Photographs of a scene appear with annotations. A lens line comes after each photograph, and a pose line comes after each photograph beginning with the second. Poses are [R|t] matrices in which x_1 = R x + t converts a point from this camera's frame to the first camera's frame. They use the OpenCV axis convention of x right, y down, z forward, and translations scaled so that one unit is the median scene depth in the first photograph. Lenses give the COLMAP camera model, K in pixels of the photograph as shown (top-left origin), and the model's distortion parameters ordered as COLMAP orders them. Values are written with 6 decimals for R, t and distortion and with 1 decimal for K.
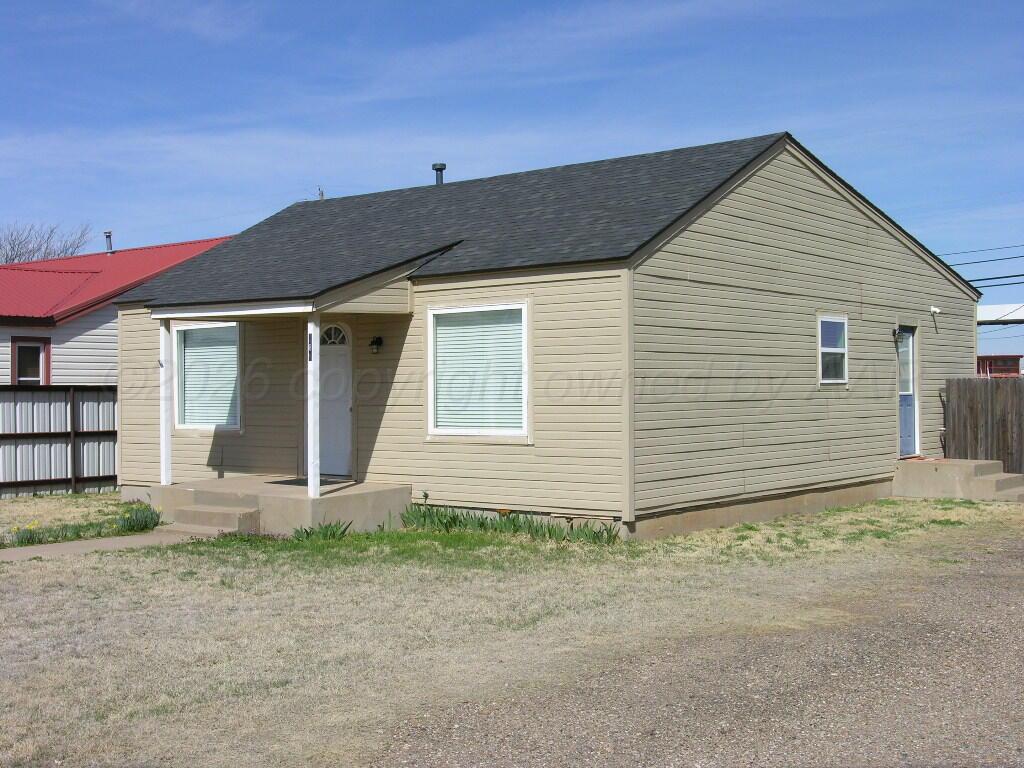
lens RADIAL K [[1248.1, 0, 512.0], [0, 1248.1, 384.0], [0, 0, 1]] dist [-0.003769, -0.001990]
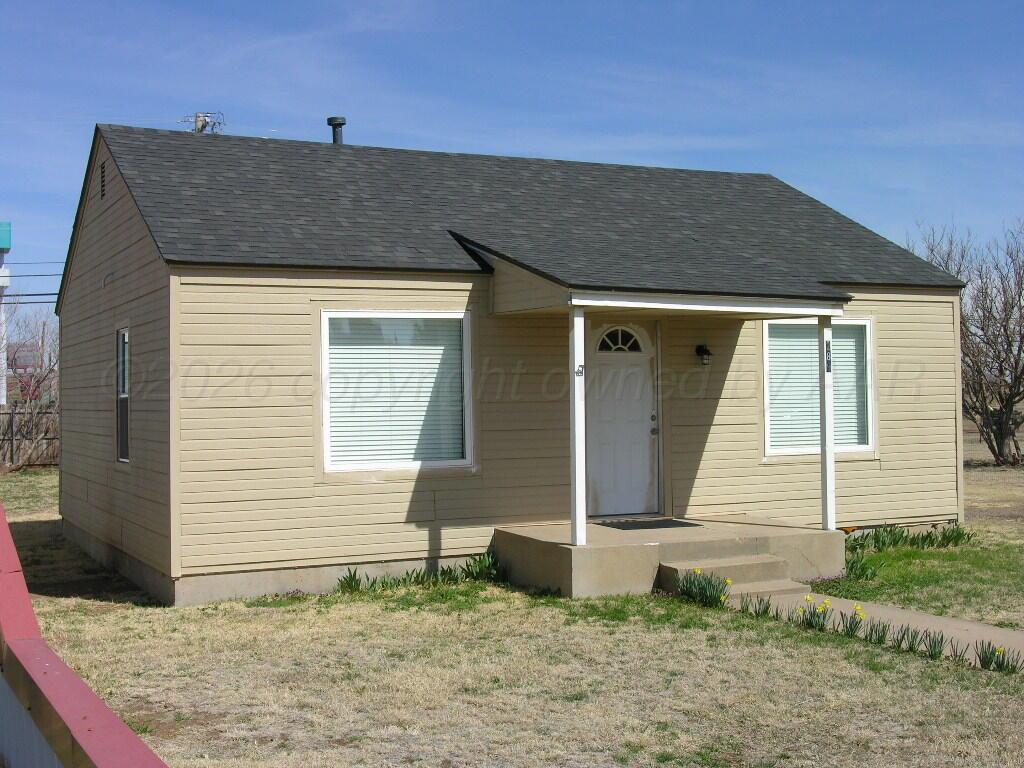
lens RADIAL K [[1309.0, 0, 512.0], [0, 1309.0, 384.0], [0, 0, 1]] dist [-0.014323, -0.011916]
pose [[0.434134, 0.013481, 0.900748, -0.945187], [0.007455, 0.999800, -0.018556, 0.004475], [-0.900818, 0.014771, 0.433946, 0.710342]]
